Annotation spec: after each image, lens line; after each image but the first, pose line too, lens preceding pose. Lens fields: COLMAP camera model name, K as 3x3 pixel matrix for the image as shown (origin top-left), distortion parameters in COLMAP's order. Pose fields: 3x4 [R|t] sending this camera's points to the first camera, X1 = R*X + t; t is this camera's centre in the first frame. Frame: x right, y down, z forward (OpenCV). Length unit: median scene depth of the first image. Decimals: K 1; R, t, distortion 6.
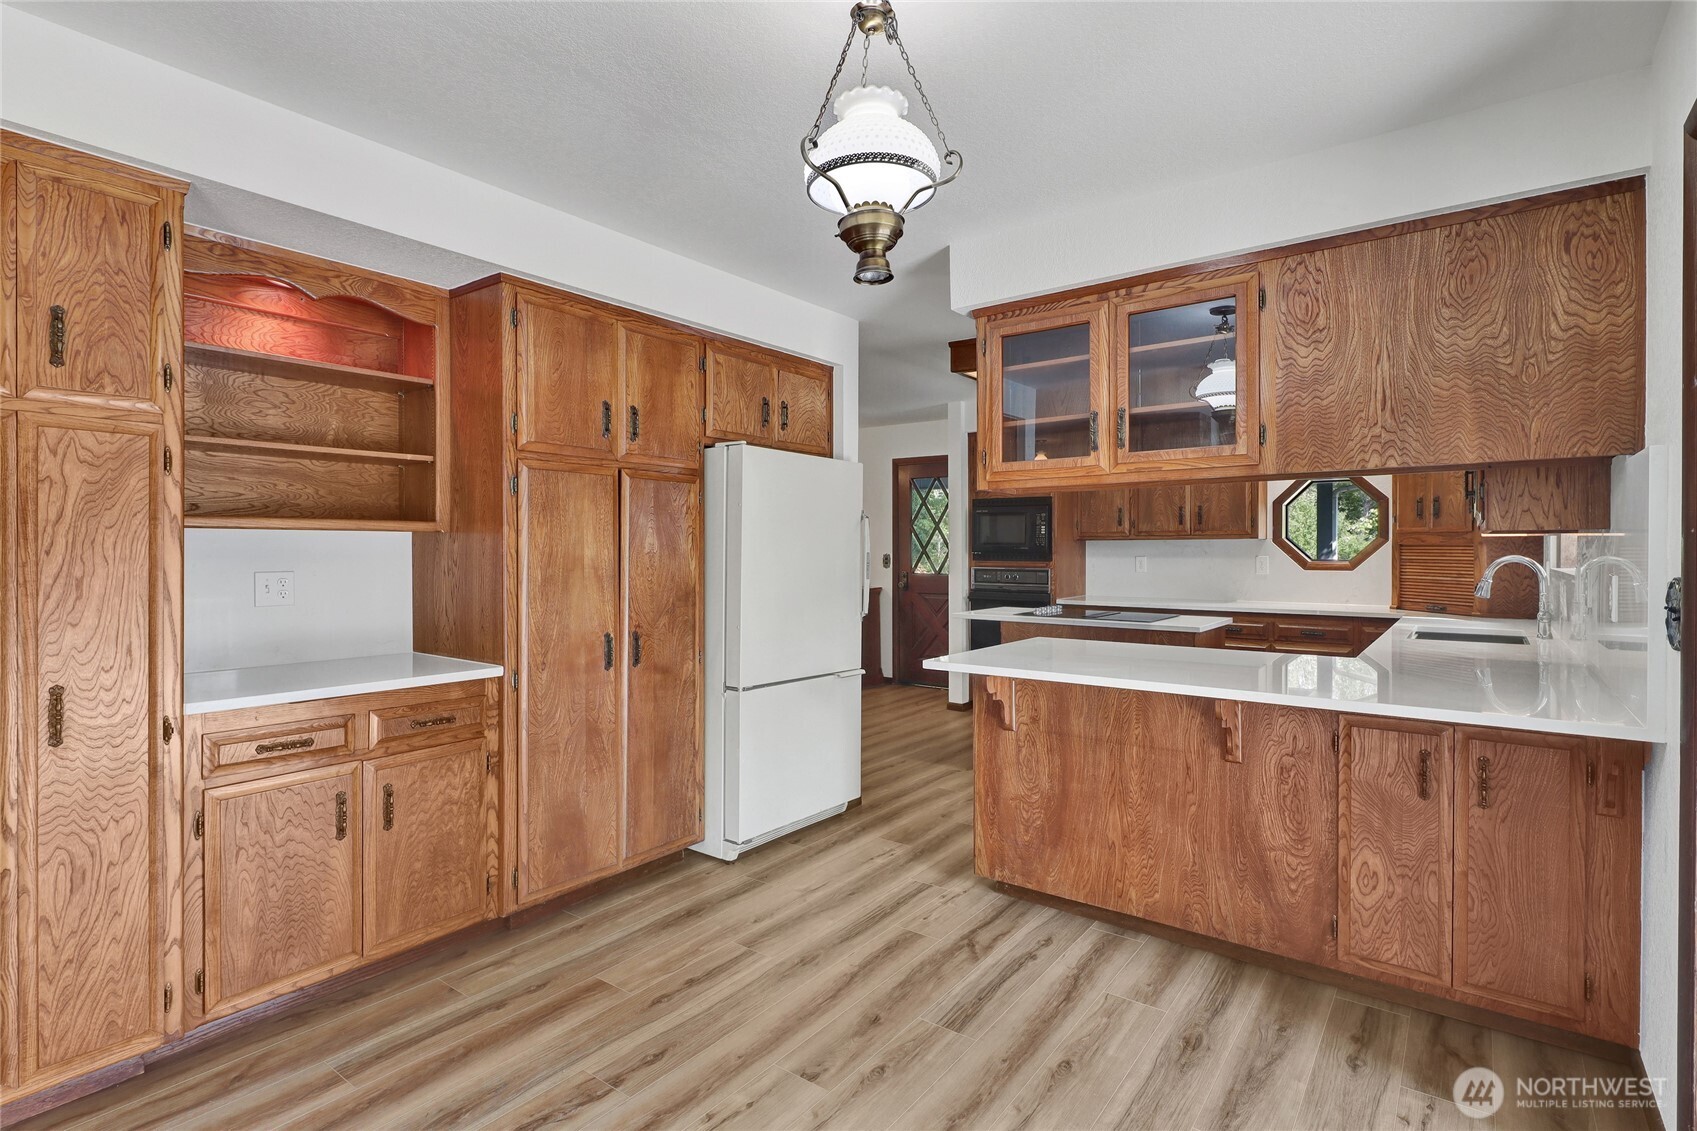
lens RADIAL K [[836.7, 0, 846.6], [0, 836.7, 559.7], [0, 0, 1]] dist [0.002116, -0.003030]
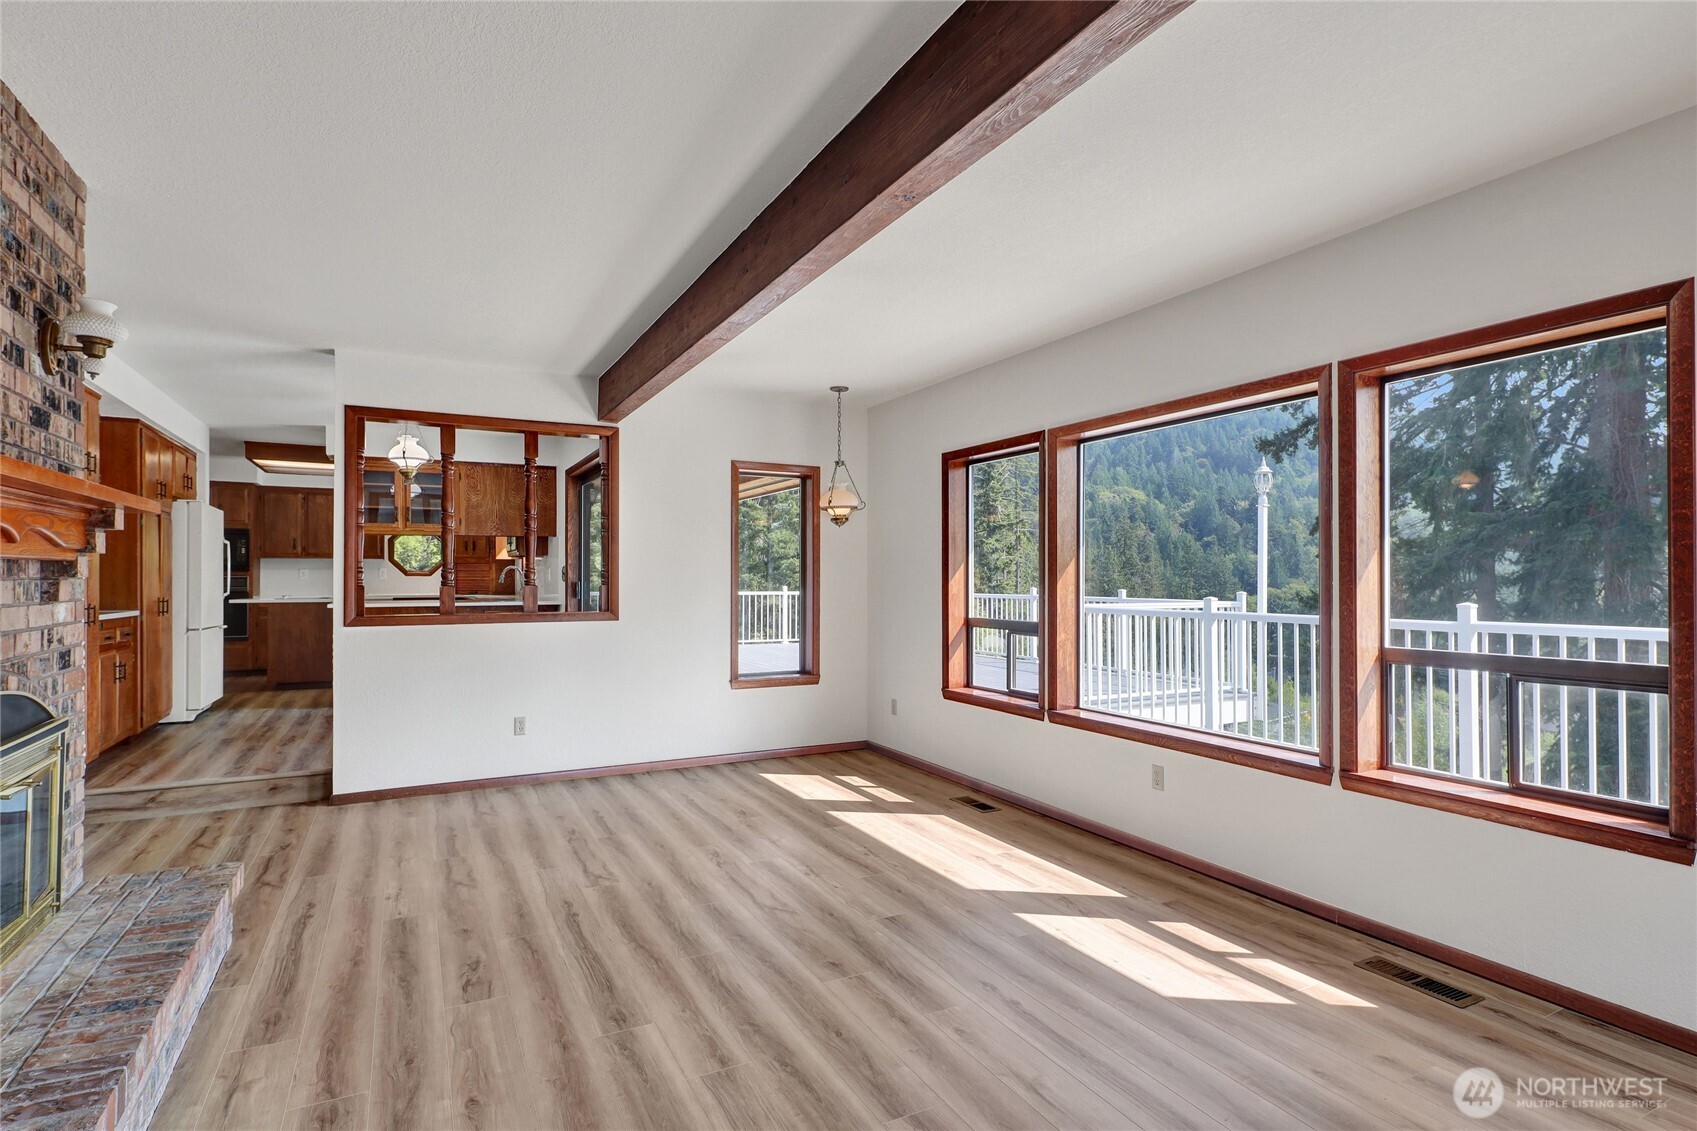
lens RADIAL K [[856.3, 0, 833.8], [0, 856.3, 582.7], [0, 0, 1]] dist [0.015042, 0.000075]
pose [[0.439881, -0.005098, 0.898042, -1.532039], [0.012046, 0.999927, -0.000224, 0.078416], [-0.897975, 0.010917, 0.439910, -1.422700]]
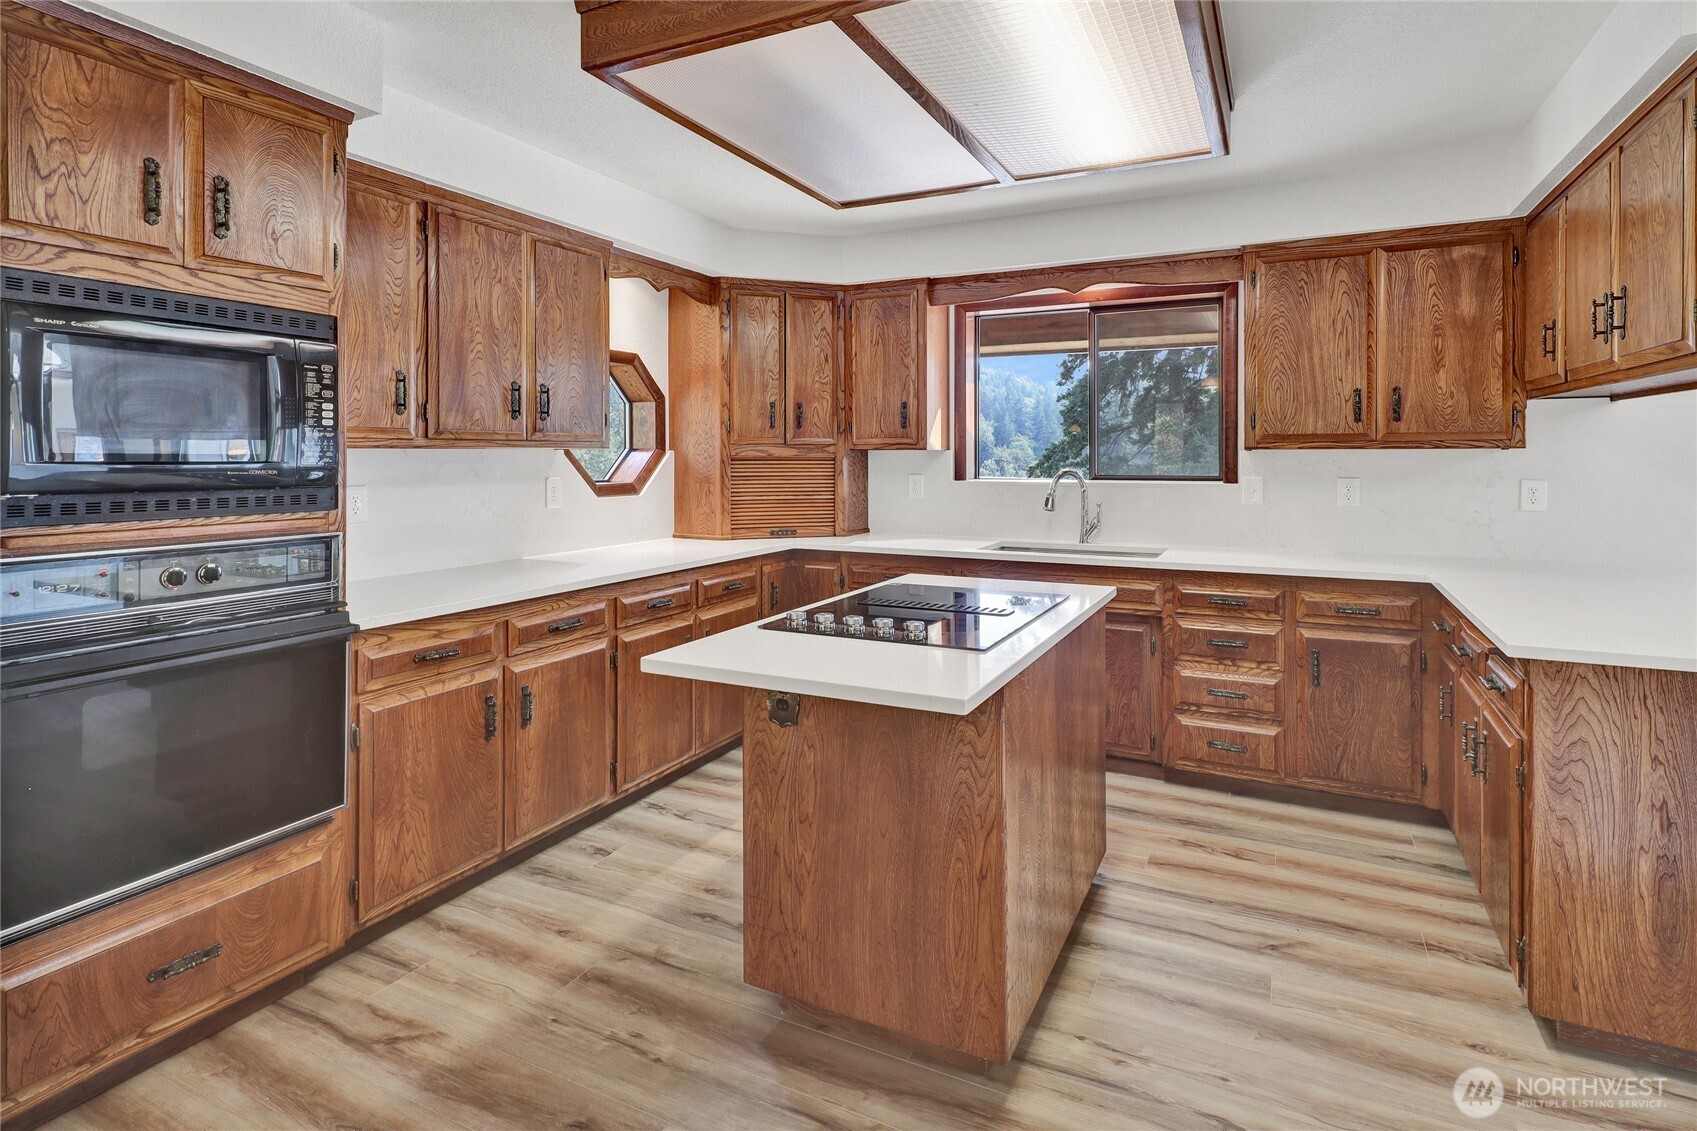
lens RADIAL K [[836.7, 0, 857.8], [0, 836.7, 478.8], [0, 0, 1]] dist [0.002116, -0.003030]
pose [[-0.175006, -0.027358, 0.984187, -0.265715], [0.017884, 0.999361, 0.030960, -0.038103], [-0.984405, 0.023020, -0.174405, 1.866793]]
